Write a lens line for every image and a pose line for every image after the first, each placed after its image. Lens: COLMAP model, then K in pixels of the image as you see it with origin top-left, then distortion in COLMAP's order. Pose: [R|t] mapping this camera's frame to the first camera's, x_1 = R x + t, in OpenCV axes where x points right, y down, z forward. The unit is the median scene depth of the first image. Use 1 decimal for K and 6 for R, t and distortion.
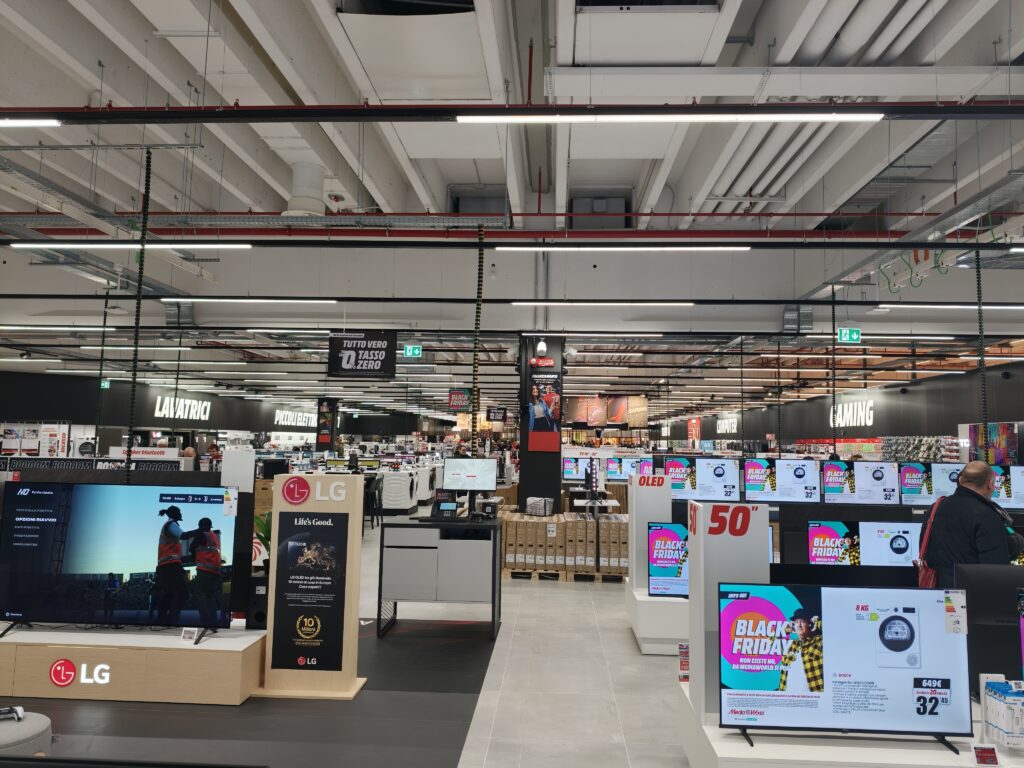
lens RADIAL K [[699.7, 0, 512.0], [0, 699.7, 384.0], [0, 0, 1]] dist [0.085996, -0.079261]
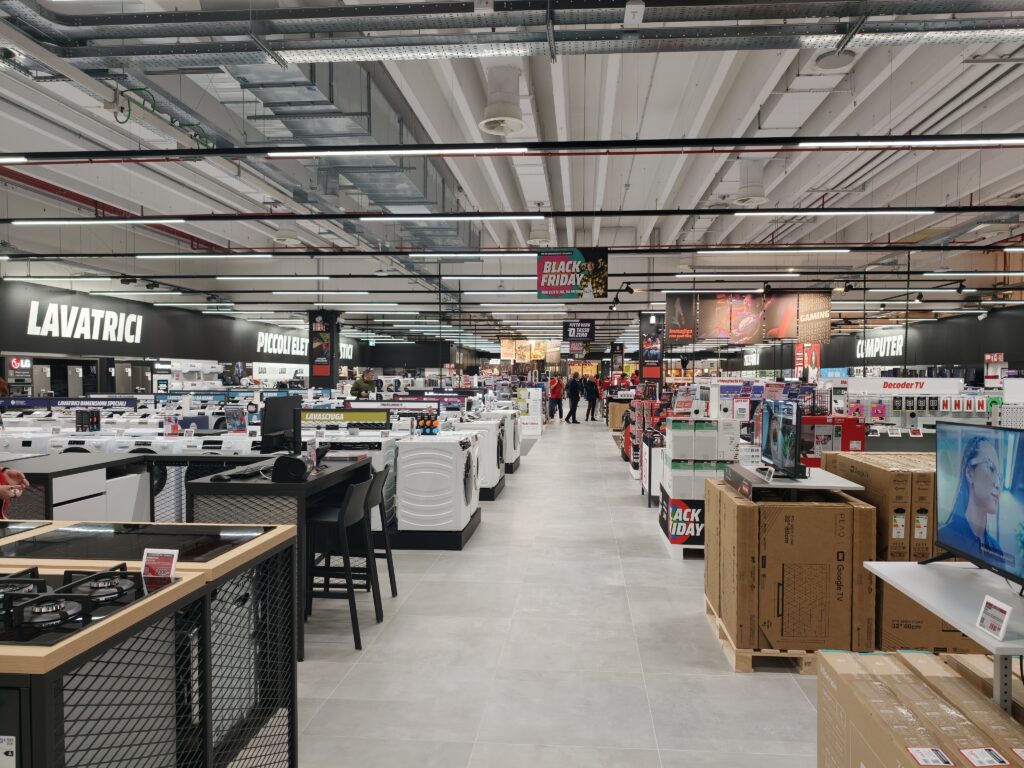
lens RADIAL K [[699.7, 0, 512.0], [0, 699.7, 384.0], [0, 0, 1]] dist [0.085996, -0.079261]
pose [[0.999149, -0.012253, -0.039389, -0.054350], [0.015812, 0.995694, 0.091347, 0.031178], [0.038100, -0.091892, 0.995040, 0.325933]]
